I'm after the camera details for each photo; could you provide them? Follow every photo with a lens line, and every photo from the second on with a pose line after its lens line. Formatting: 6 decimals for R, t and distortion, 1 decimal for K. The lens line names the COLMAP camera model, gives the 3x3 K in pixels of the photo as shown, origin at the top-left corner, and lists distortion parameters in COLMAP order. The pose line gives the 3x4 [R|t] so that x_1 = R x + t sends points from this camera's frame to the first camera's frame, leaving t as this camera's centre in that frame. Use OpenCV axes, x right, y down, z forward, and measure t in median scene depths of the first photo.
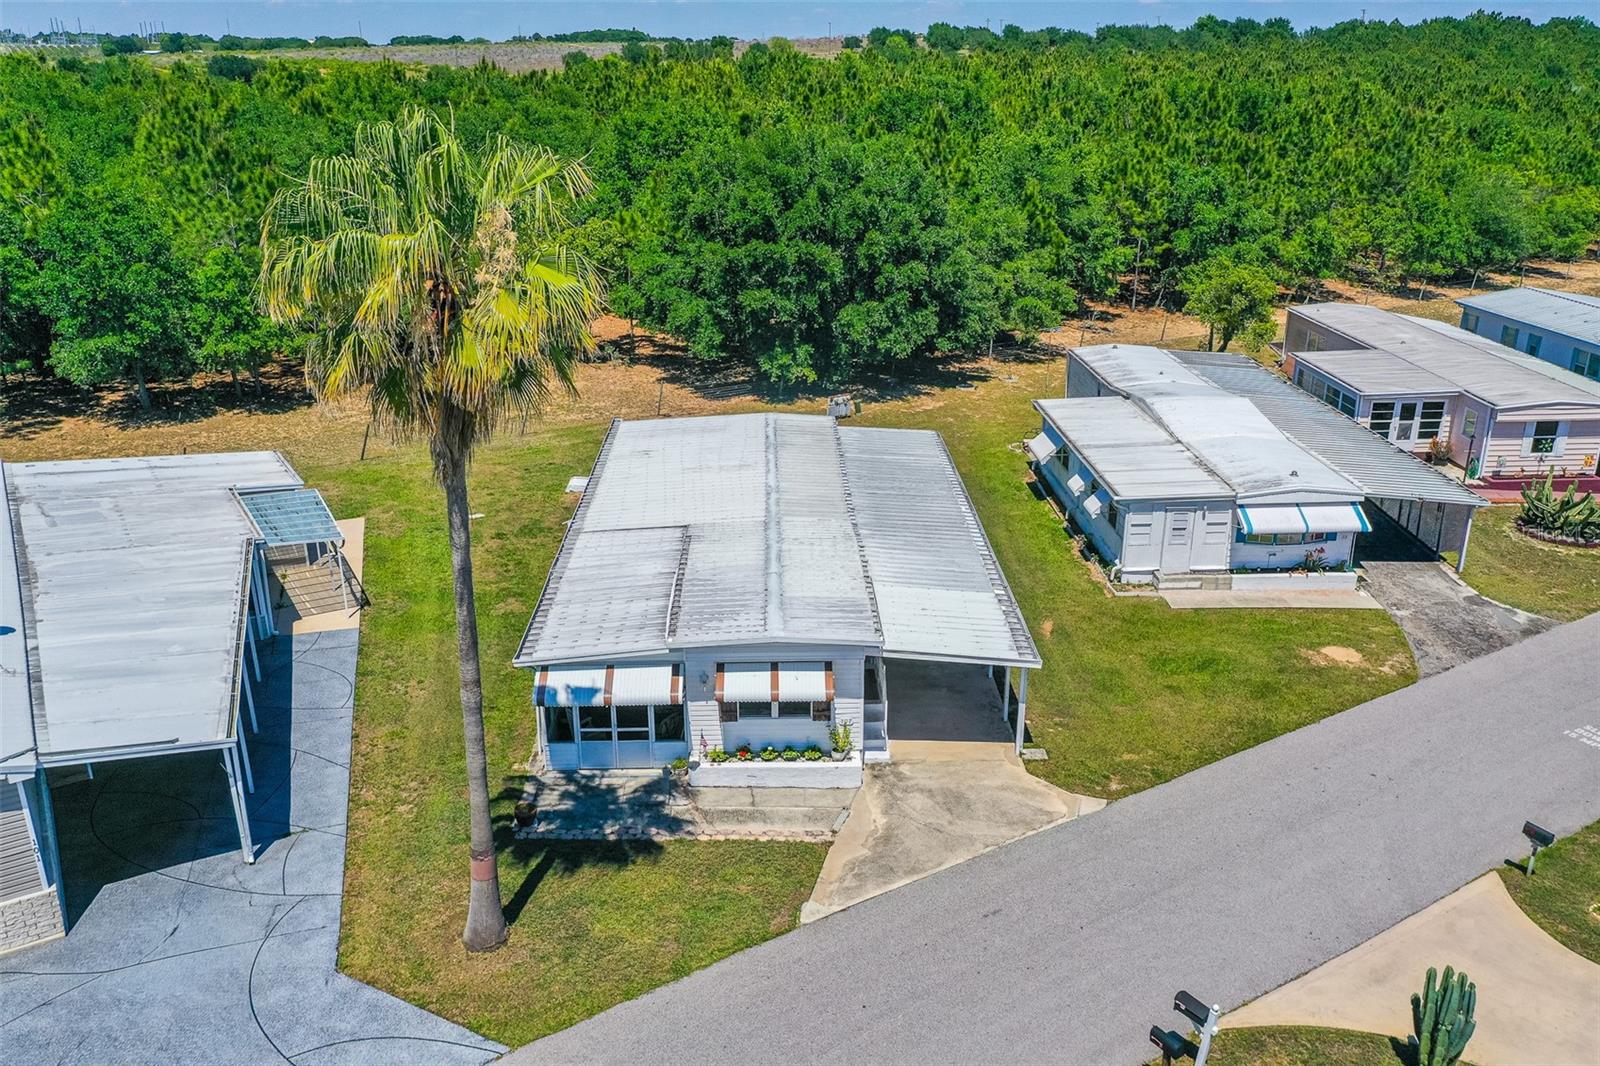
lens RADIAL K [[1263.5, 0, 804.5], [0, 1263.5, 523.6], [0, 0, 1]] dist [0.009557, -0.001138]
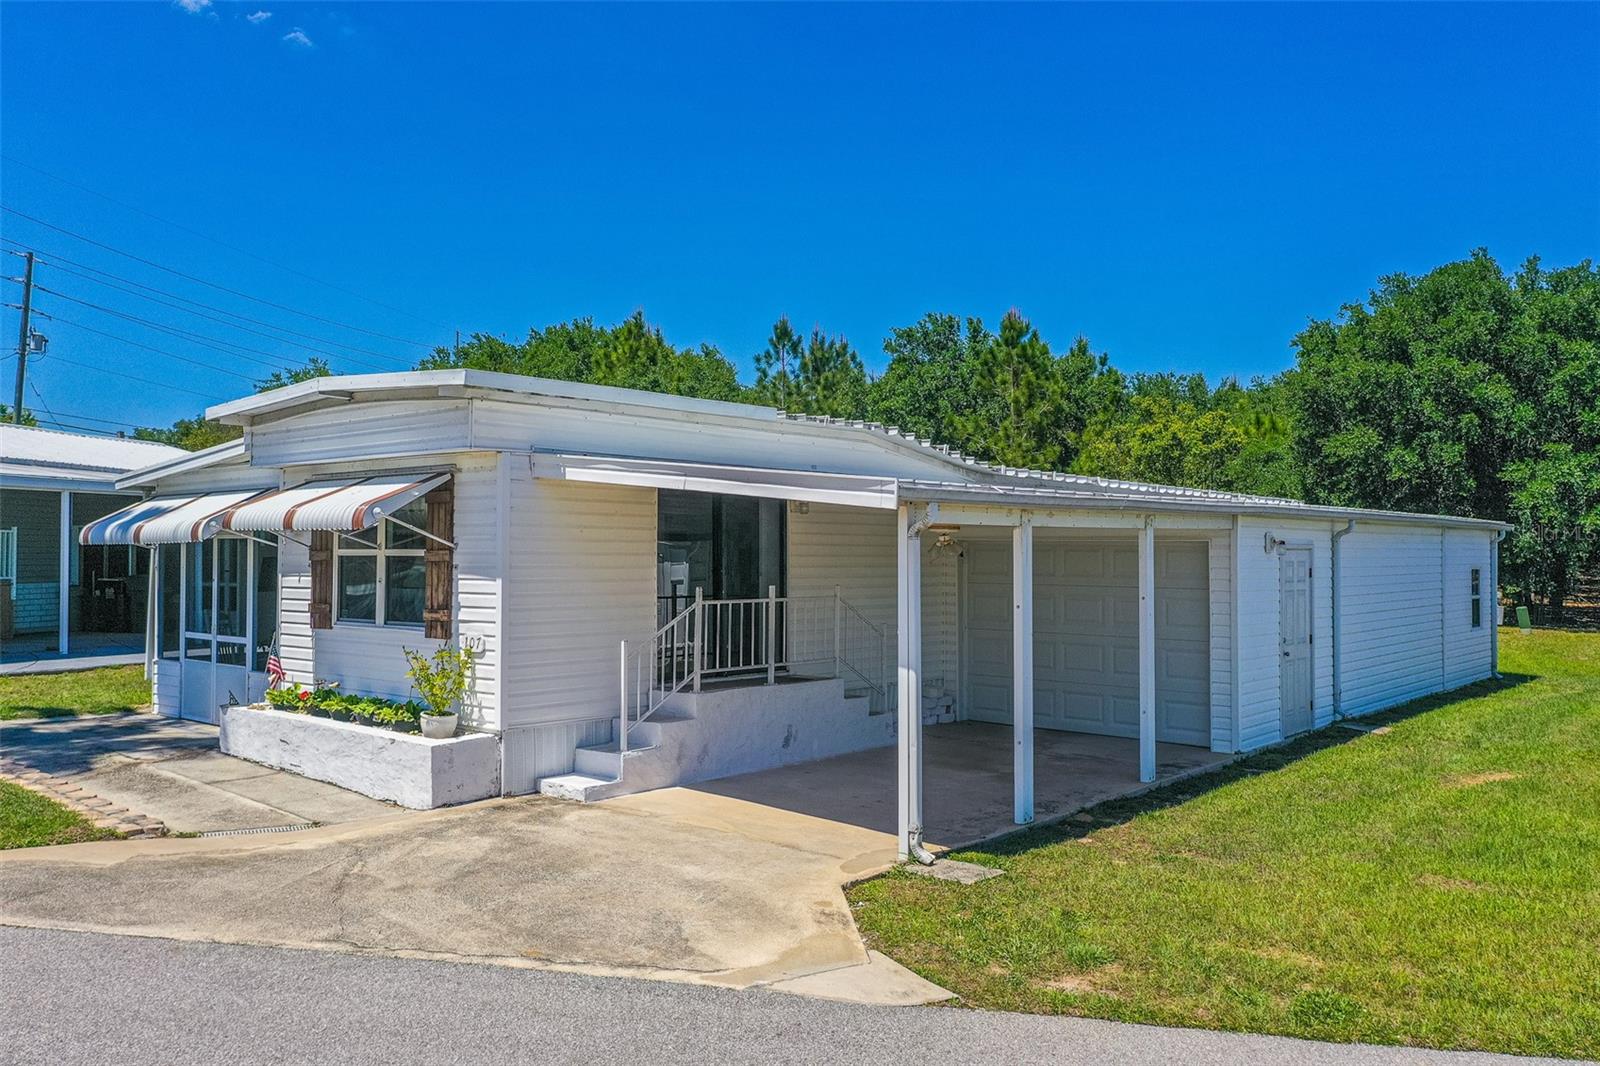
lens RADIAL K [[1263.5, 0, 809.7], [0, 1263.5, 537.9], [0, 0, 1]] dist [0.009557, -0.001138]
pose [[0.741330, -0.007710, -0.671096, 0.372742], [-0.236202, 0.932963, -0.271640, 0.207102], [0.628202, 0.359889, 0.689813, 0.780583]]
